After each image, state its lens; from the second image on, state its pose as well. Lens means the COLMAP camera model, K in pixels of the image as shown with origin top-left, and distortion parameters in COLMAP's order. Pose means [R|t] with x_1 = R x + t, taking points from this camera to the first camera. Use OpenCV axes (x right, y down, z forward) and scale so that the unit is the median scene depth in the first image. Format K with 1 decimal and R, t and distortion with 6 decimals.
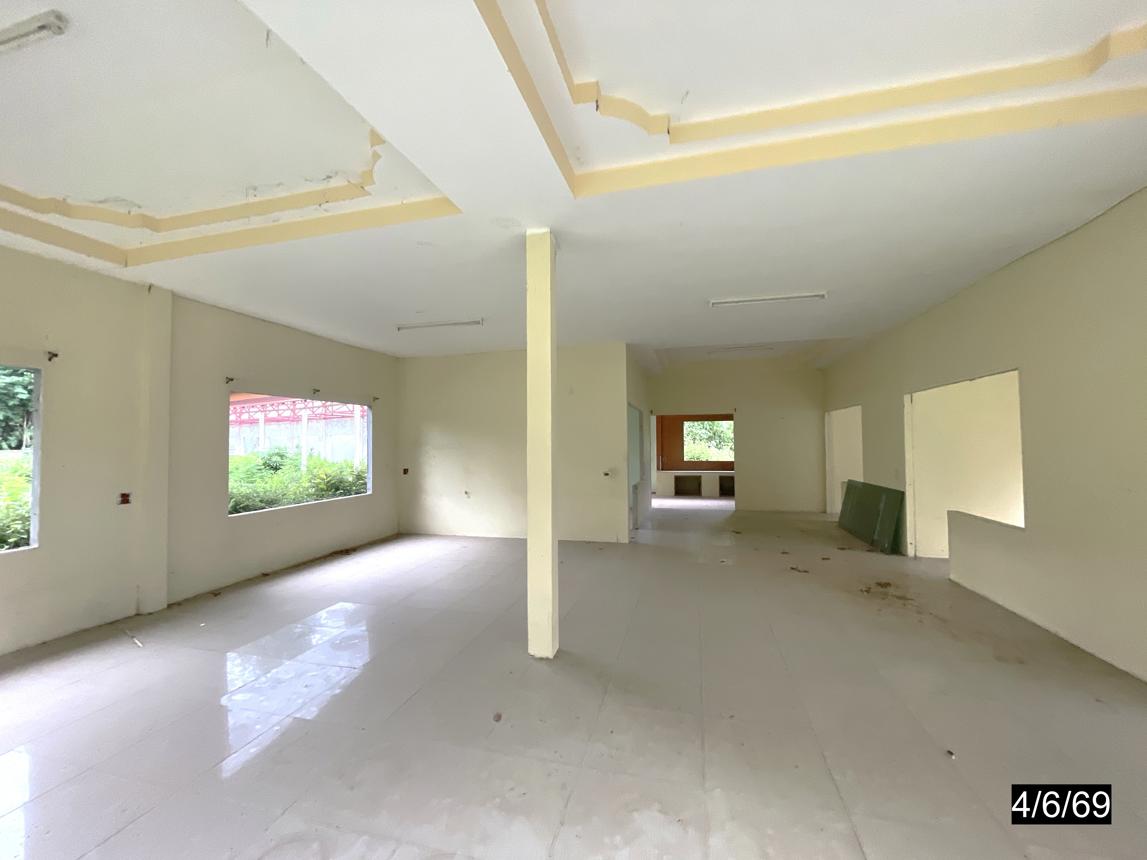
lens RADIAL K [[459.5, 0, 566.0], [0, 459.5, 426.9], [0, 0, 1]] dist [-0.000266, 0.000095]
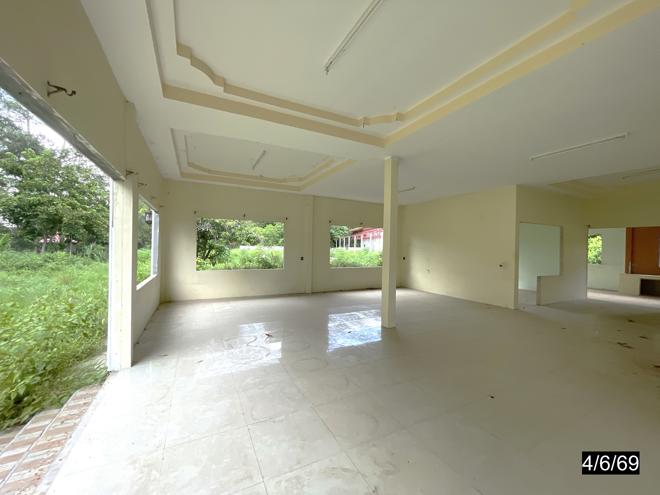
lens RADIAL K [[265.7, 0, 330.0], [0, 265.7, 247.5], [0, 0, 1]] dist [-0.002202, -0.000198]
pose [[0.663232, 0.024150, -0.748024, 0.575589], [0.001533, 0.999433, 0.033625, 0.005560], [0.748412, -0.023448, 0.662819, -0.139083]]
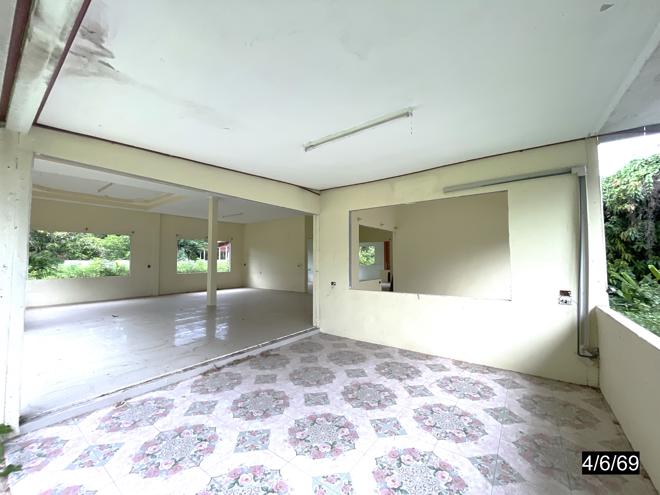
lens RADIAL K [[265.7, 0, 330.0], [0, 265.7, 247.5], [0, 0, 1]] dist [-0.002202, -0.000198]
pose [[0.928850, -0.010336, -0.370311, 1.189403], [0.006851, 0.999919, -0.010725, 0.020665], [0.370392, 0.007425, 0.928846, -0.496906]]
